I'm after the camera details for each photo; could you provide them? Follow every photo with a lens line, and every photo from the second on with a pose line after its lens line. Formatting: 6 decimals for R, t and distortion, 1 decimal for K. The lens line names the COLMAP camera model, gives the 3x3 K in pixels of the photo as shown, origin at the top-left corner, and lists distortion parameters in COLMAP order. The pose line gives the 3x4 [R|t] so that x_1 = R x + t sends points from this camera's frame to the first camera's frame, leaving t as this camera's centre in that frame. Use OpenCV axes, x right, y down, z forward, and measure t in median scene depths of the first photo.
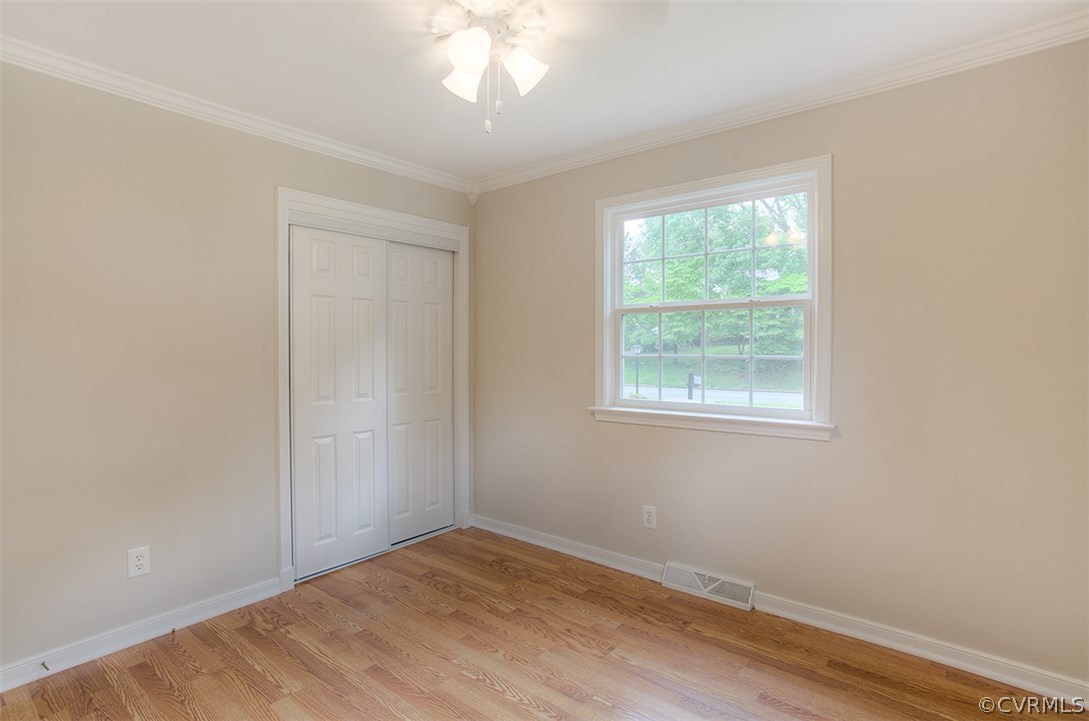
lens RADIAL K [[536.6, 0, 538.4], [0, 536.6, 361.2], [0, 0, 1]] dist [-0.007362, 0.000448]
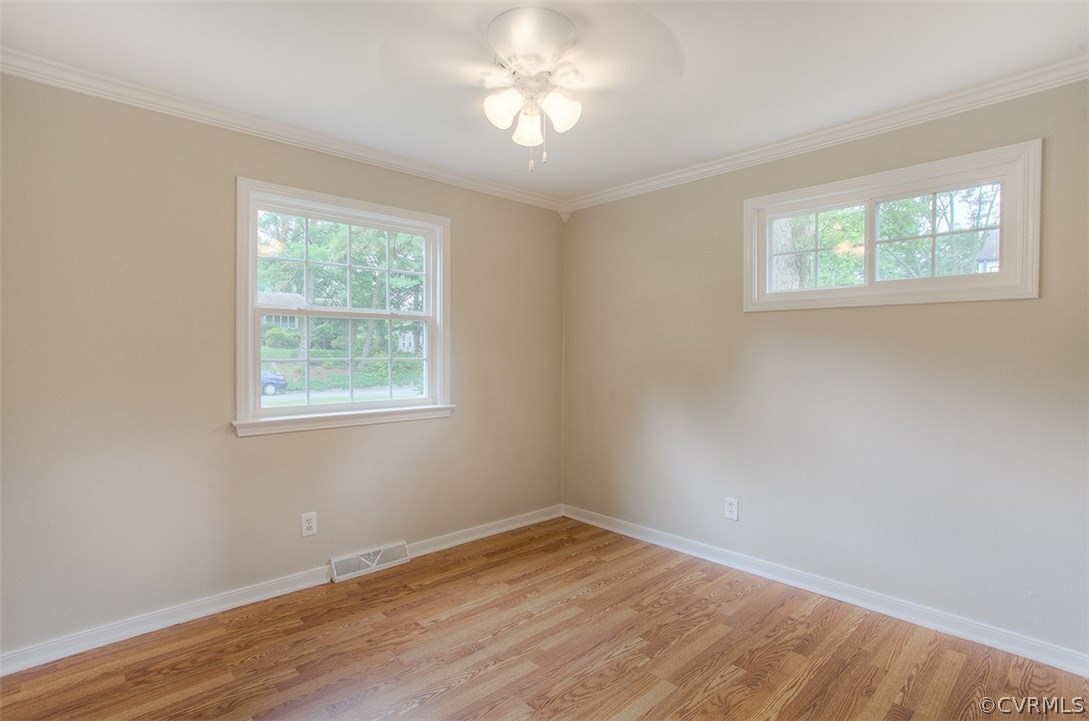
lens RADIAL K [[535.1, 0, 565.6], [0, 535.1, 349.5], [0, 0, 1]] dist [-0.071826, 0.037831]
pose [[0.111866, 0.000380, 0.993723, -0.762744], [0.008266, 0.999965, -0.001313, -0.023503], [-0.993689, 0.008361, 0.111858, 0.477189]]
